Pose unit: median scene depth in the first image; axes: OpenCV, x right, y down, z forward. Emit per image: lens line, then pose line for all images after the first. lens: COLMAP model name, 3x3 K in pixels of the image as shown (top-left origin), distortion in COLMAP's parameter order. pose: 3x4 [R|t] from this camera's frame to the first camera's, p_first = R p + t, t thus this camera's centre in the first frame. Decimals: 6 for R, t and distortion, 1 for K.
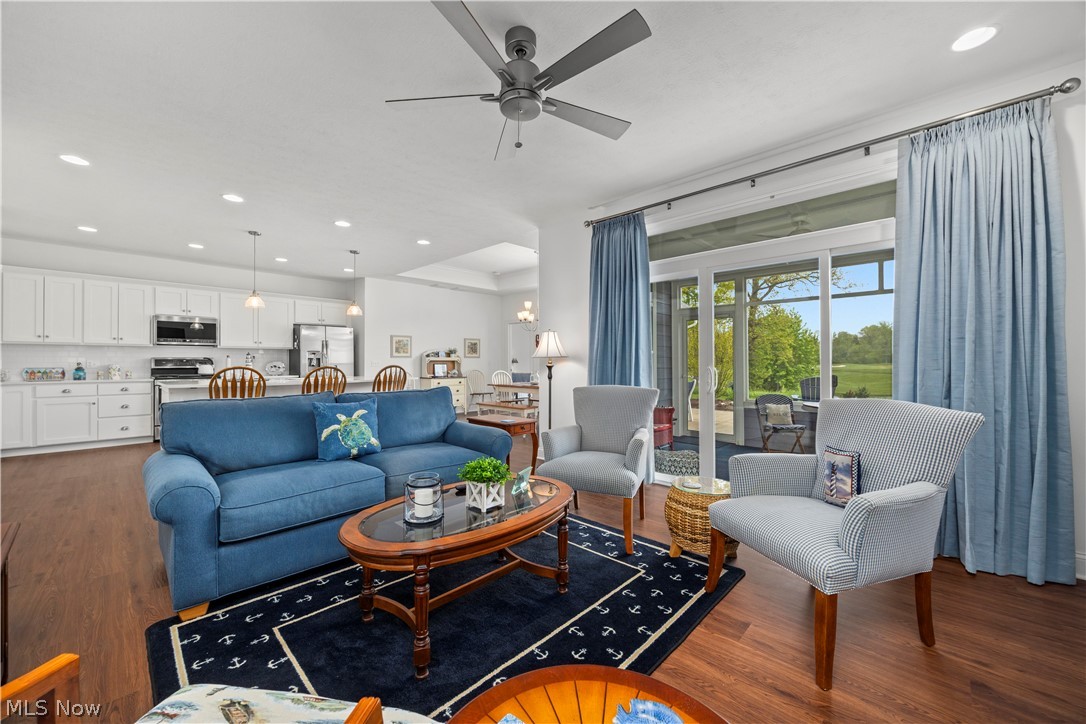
lens RADIAL K [[420.1, 0, 548.0], [0, 420.1, 360.1], [0, 0, 1]] dist [0.001195, 0.000060]
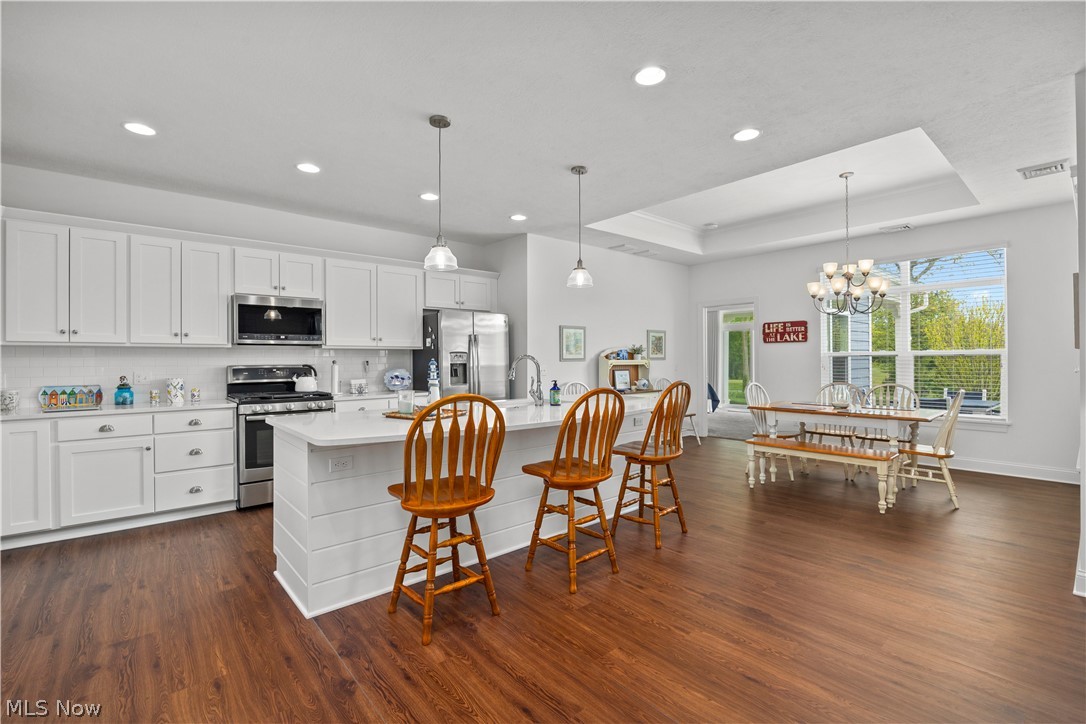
lens RADIAL K [[480.4, 0, 540.3], [0, 480.4, 357.7], [0, 0, 1]] dist [-0.002992, -0.000408]
pose [[0.994677, -0.005623, -0.102892, -0.431419], [0.005846, 0.999981, 0.001866, -0.016461], [0.102879, -0.002458, 0.994691, 0.364715]]
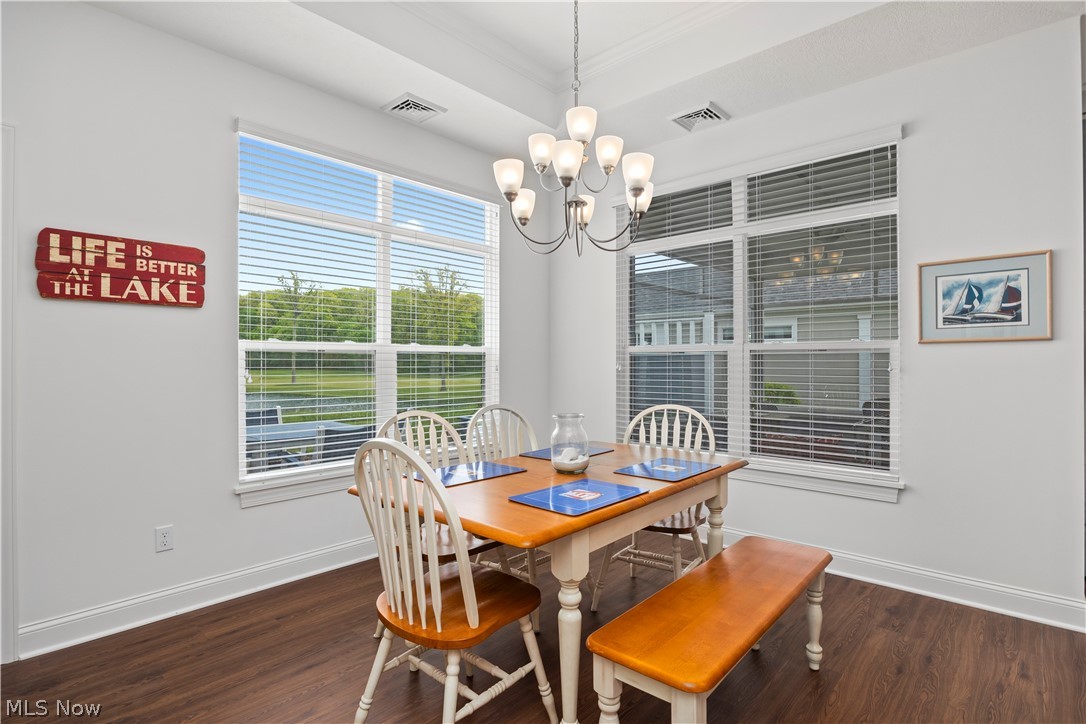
lens RADIAL K [[542.4, 0, 539.1], [0, 542.4, 361.4], [0, 0, 1]] dist [-0.013967, 0.000416]
pose [[-0.020950, 0.008961, 0.999740, -0.386890], [0.000112, 0.999960, -0.008961, 0.000860], [-0.999781, -0.000076, -0.020950, 1.261400]]
